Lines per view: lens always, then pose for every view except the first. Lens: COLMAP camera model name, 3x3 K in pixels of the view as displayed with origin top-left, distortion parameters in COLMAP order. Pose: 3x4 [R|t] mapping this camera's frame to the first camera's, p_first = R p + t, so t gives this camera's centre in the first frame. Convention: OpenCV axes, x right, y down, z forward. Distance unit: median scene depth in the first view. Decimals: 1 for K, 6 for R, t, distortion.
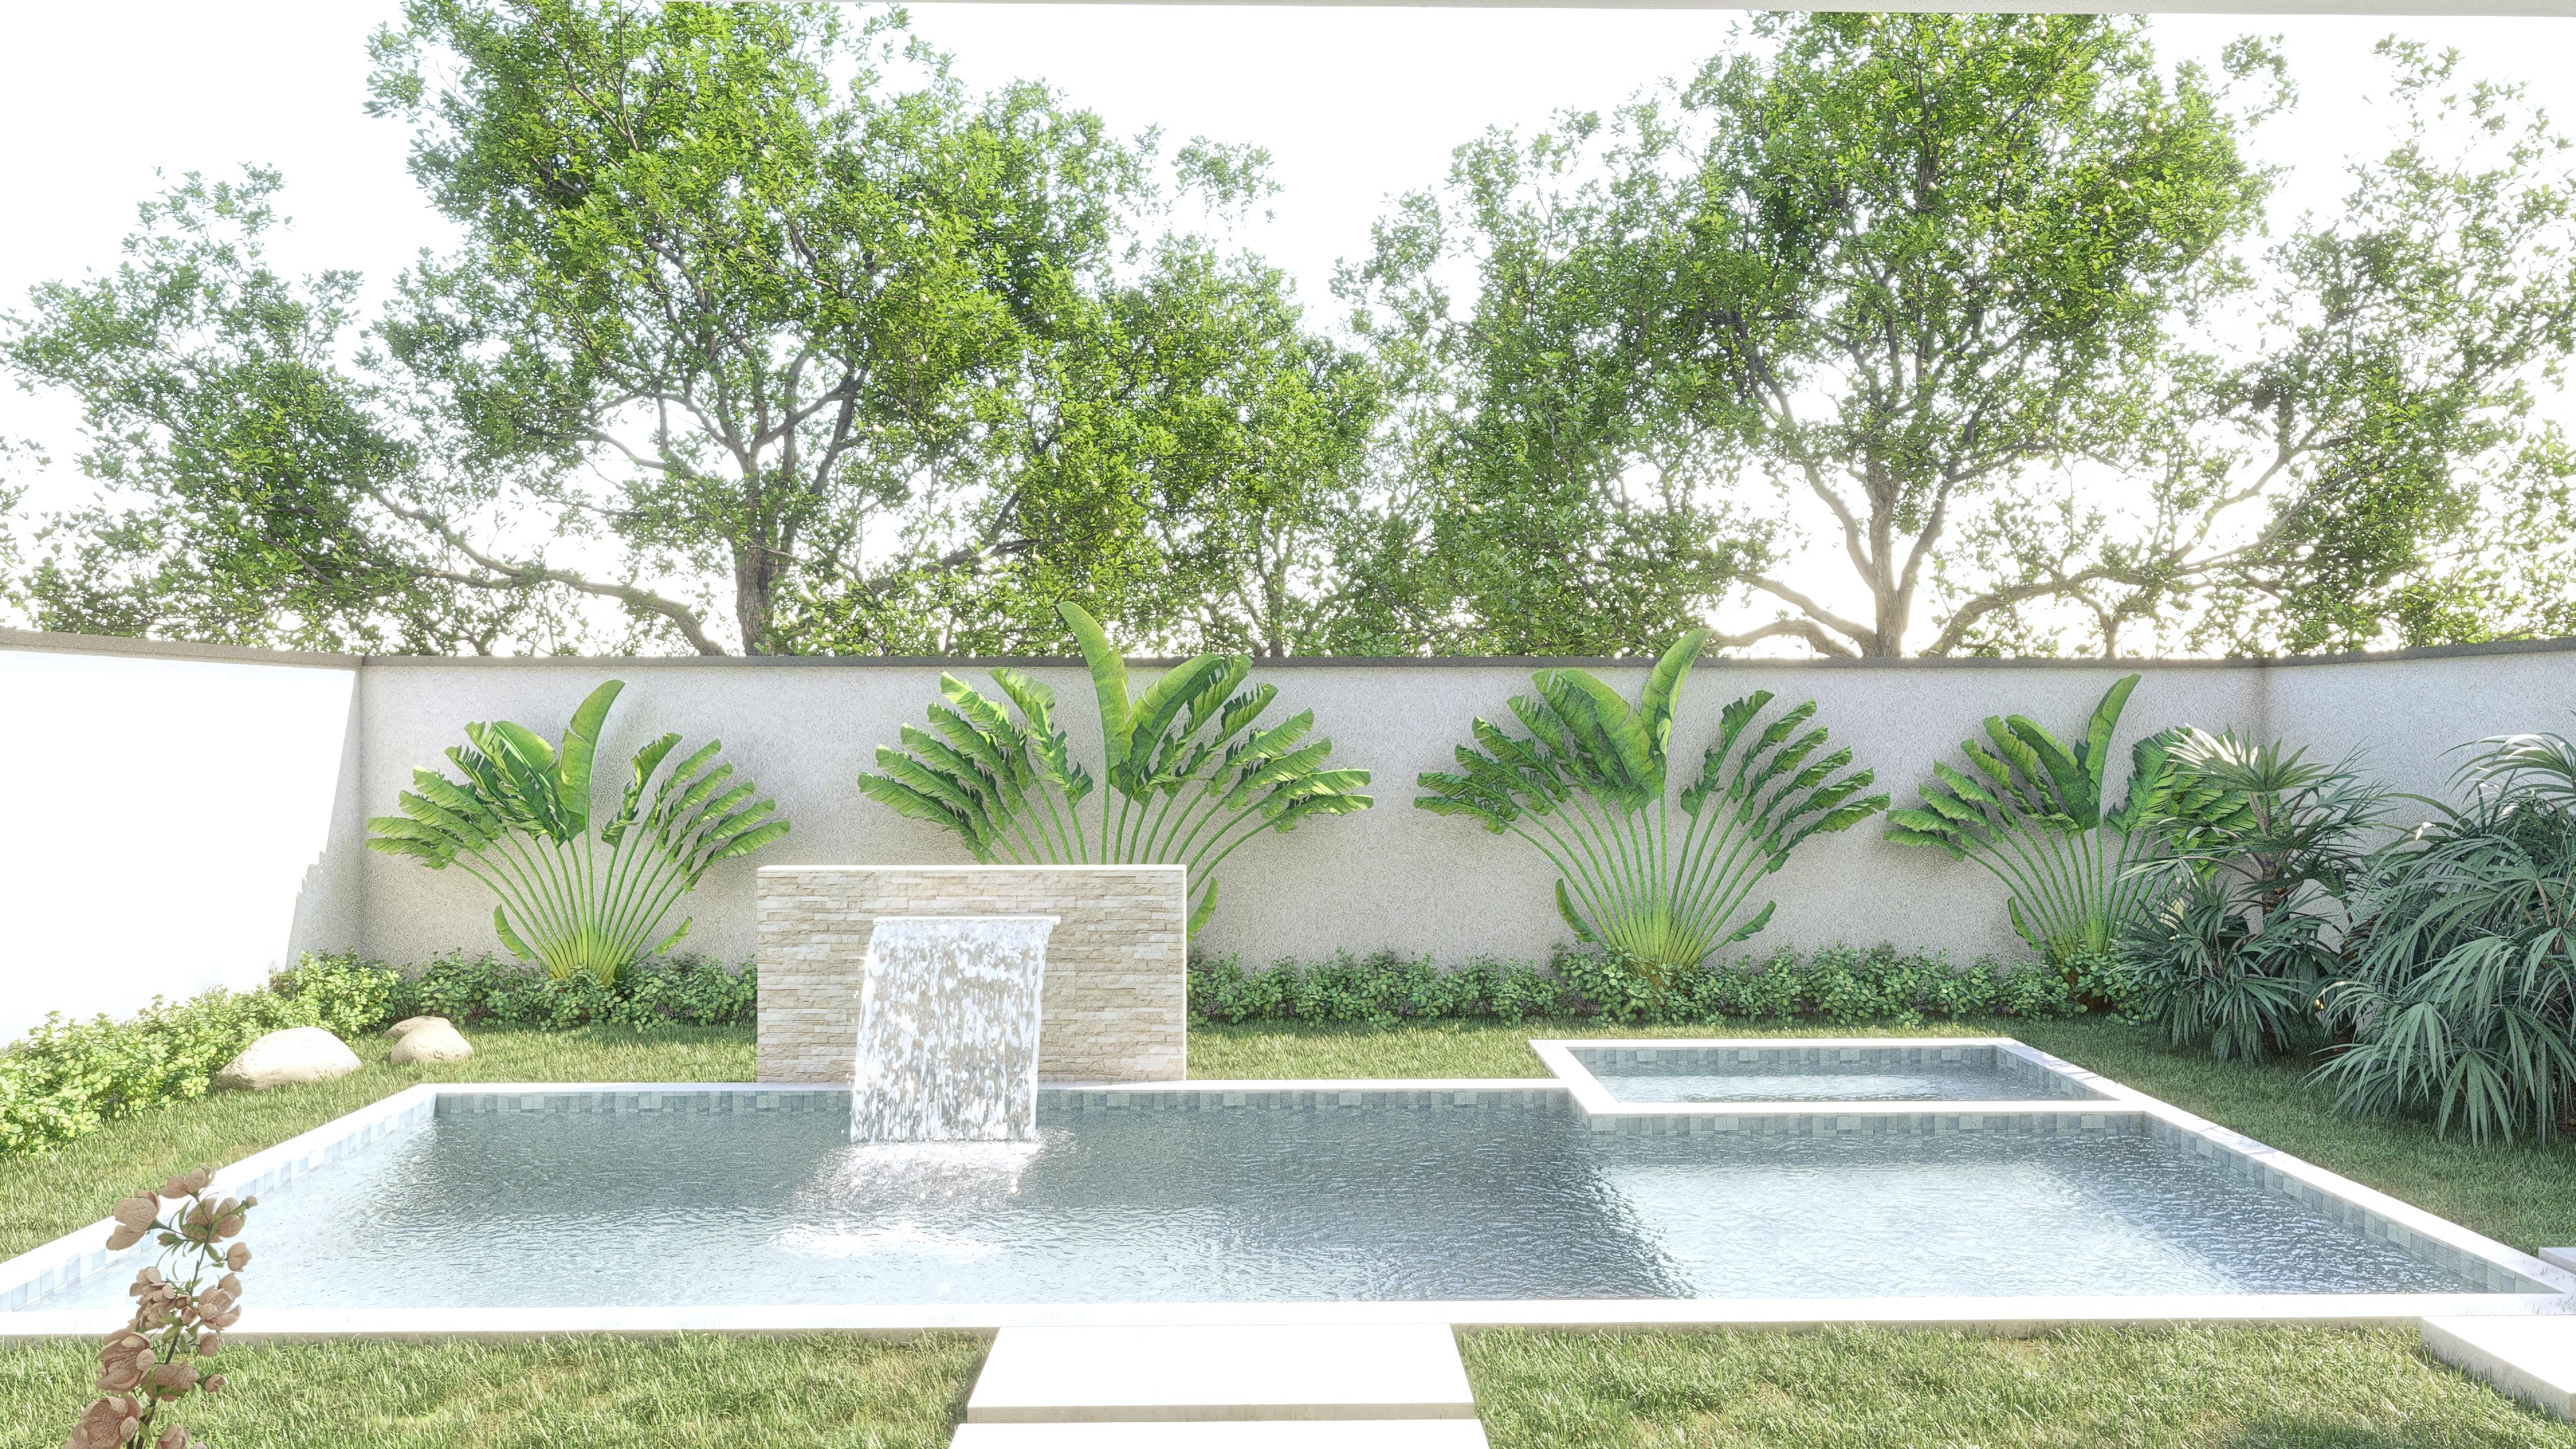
lens RADIAL K [[1512.5, 0, 1288.0], [0, 1512.5, 724.5], [0, 0, 1]] dist [0.003750, -0.000034]
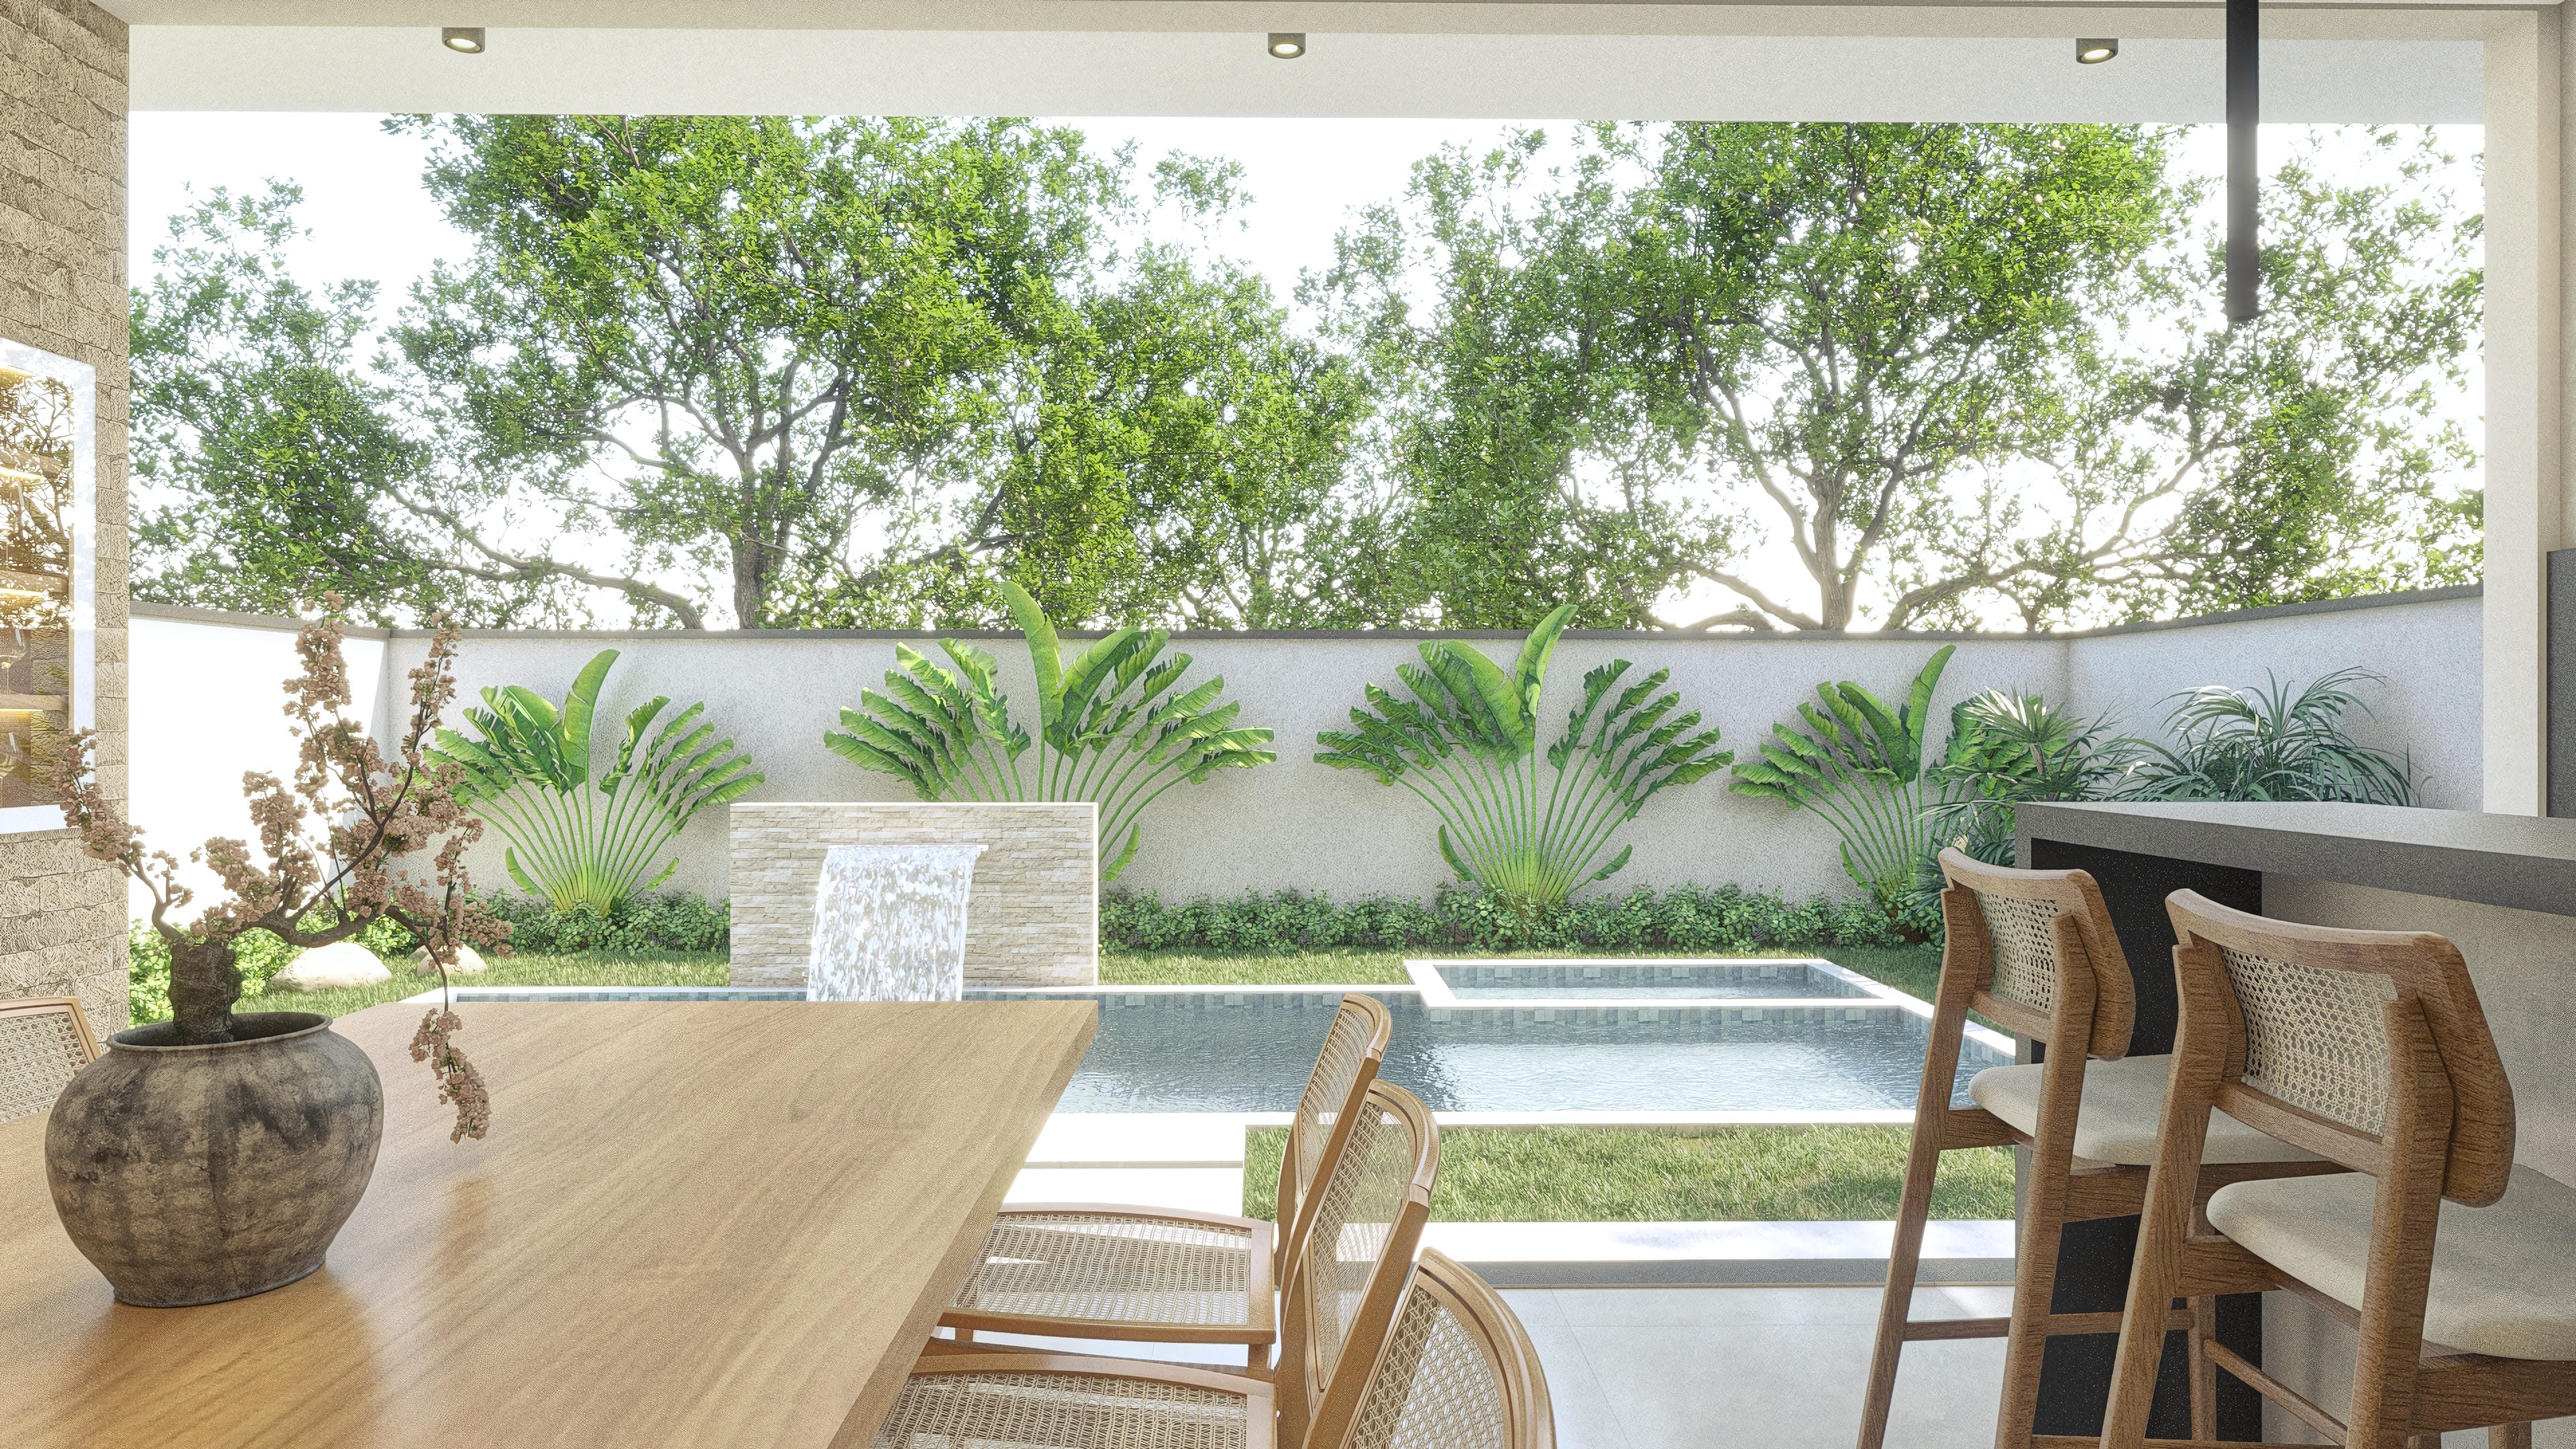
lens RADIAL K [[1512.5, 0, 1288.0], [0, 1512.5, 724.5], [0, 0, 1]] dist [0.003750, -0.000034]
pose [[0.999990, -0.000040, -0.004391, 0.029340], [0.000040, 1.000000, 0.000013, 0.011261], [0.004391, -0.000013, 0.999990, -0.057782]]
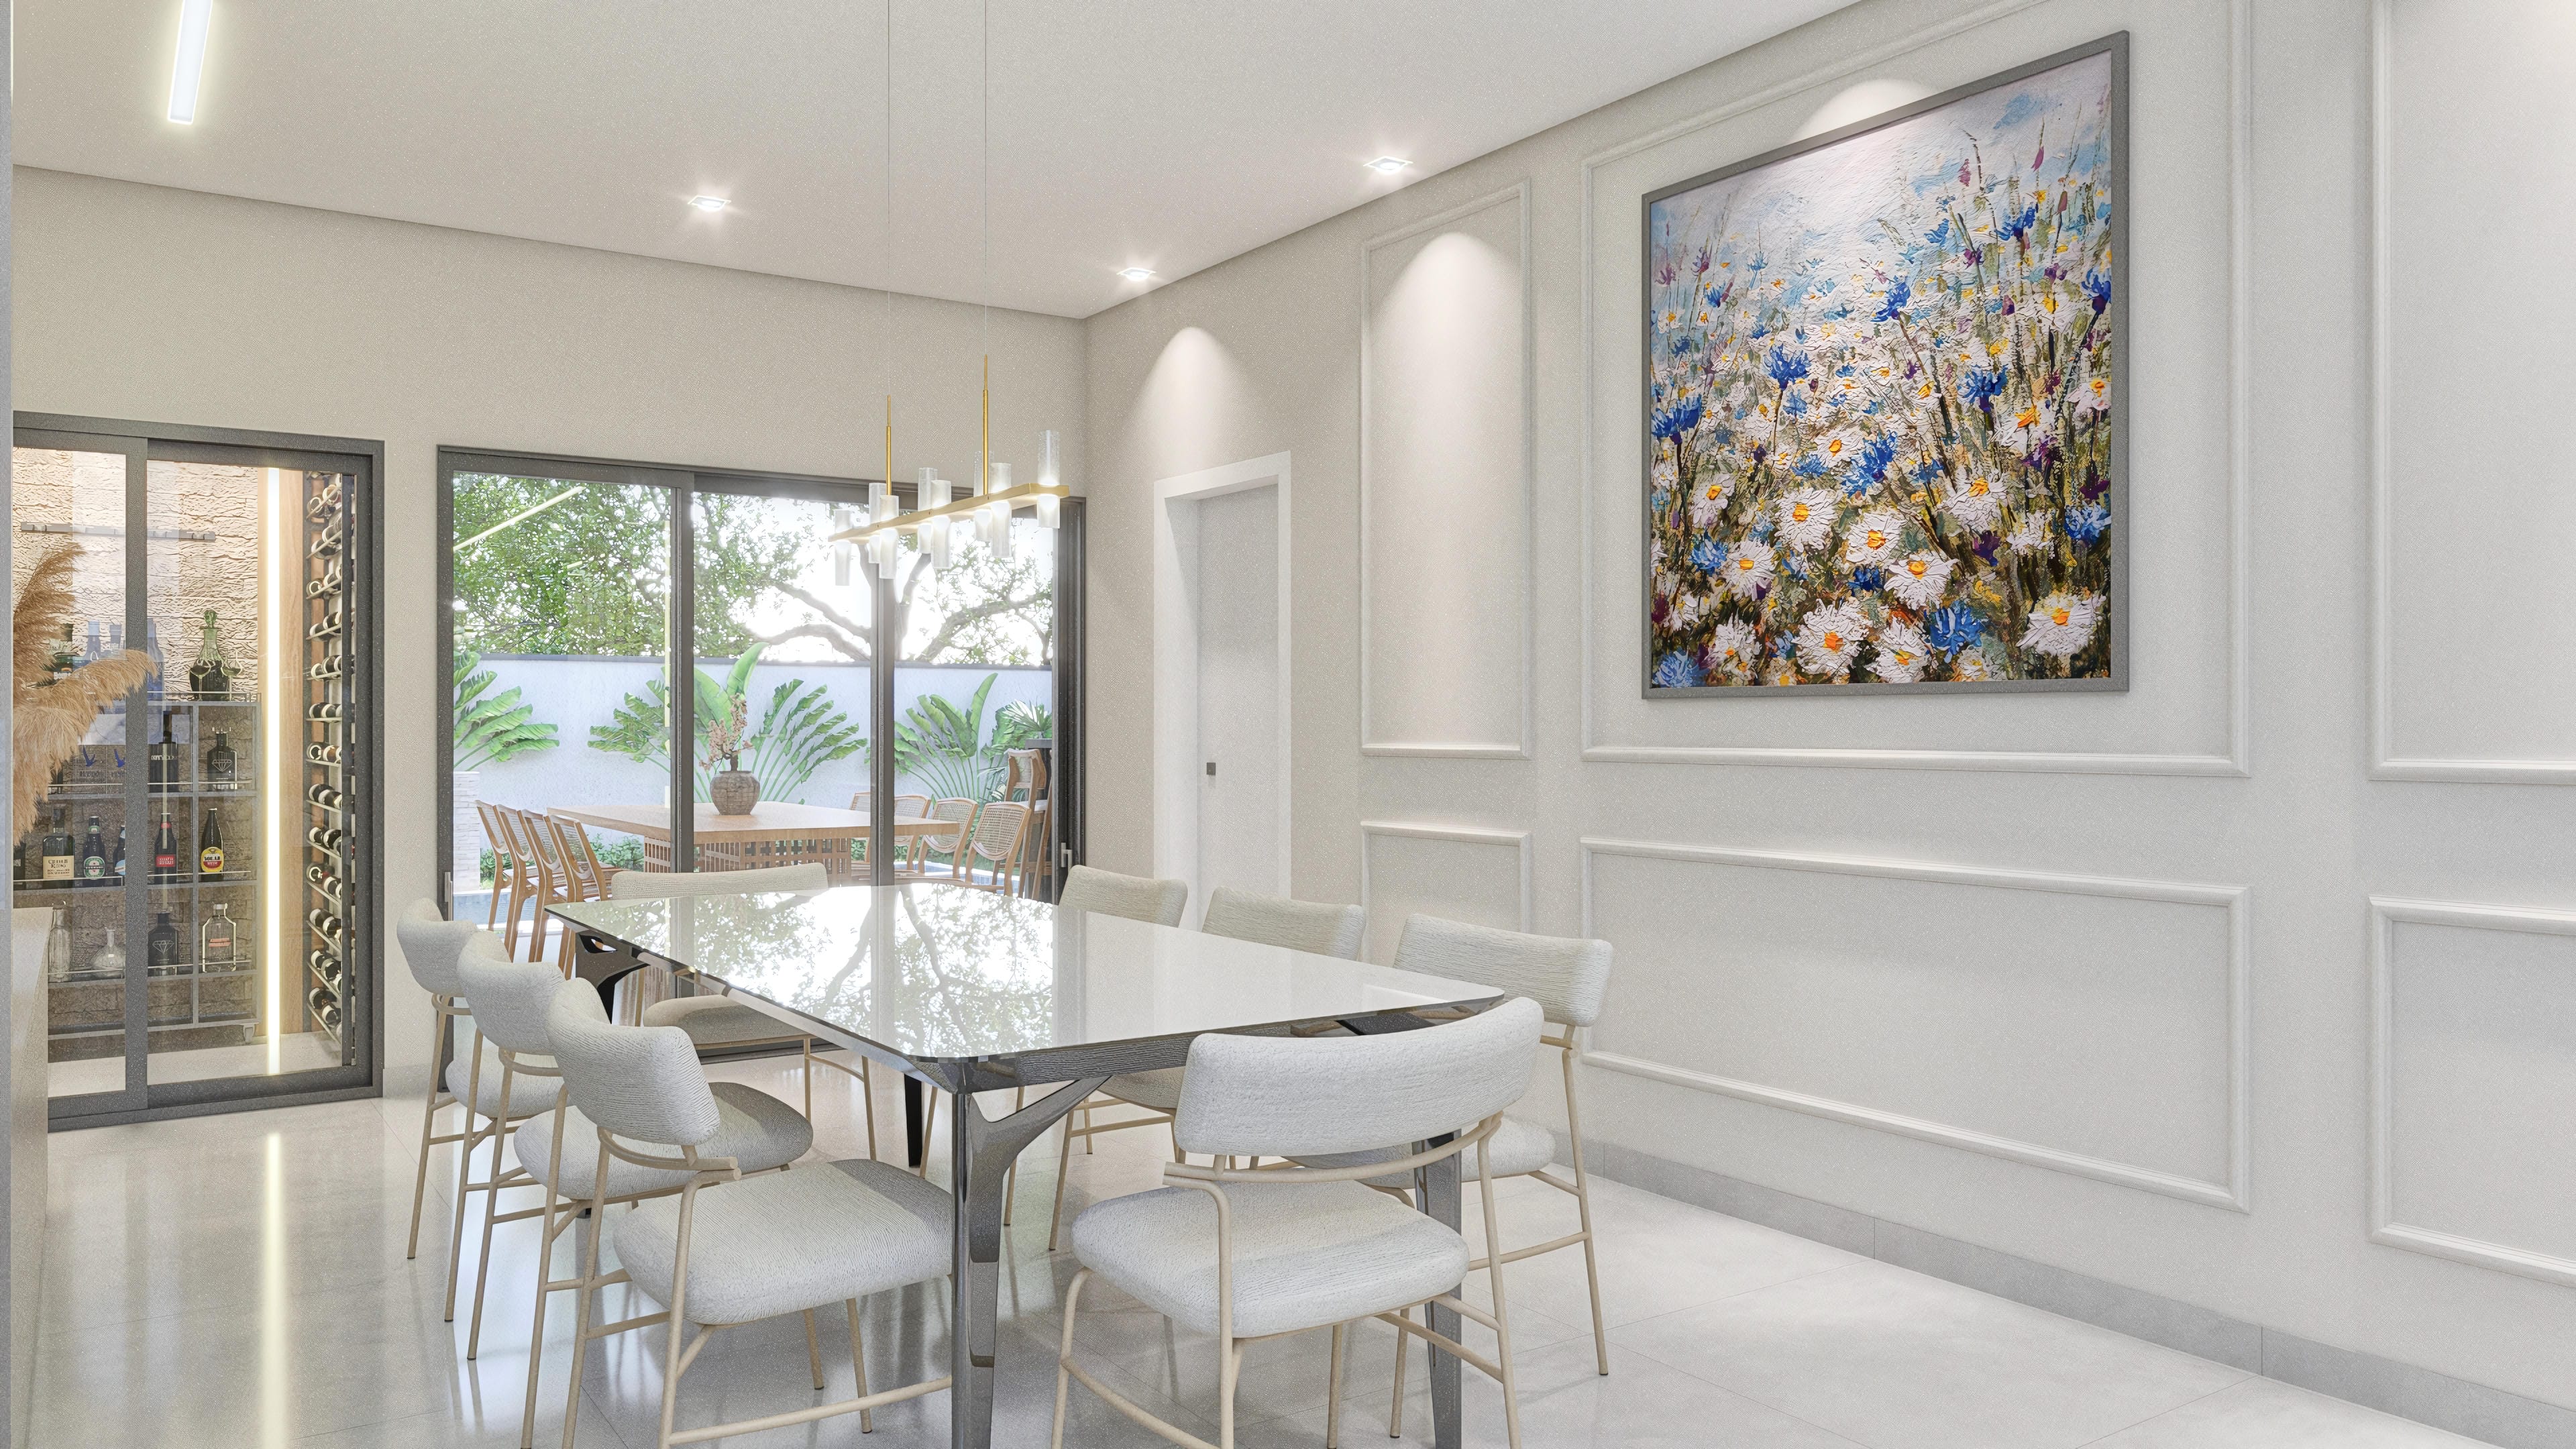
lens RADIAL K [[1774.1, 0, 1288.0], [0, 1774.1, 724.5], [0, 0, 1]] dist [-0.003676, 0.000318]
pose [[0.835679, 0.000287, 0.549218, -0.143759], [0.000096, 1.000000, -0.000669, 0.013627], [-0.549219, 0.000612, 0.835679, -0.435308]]
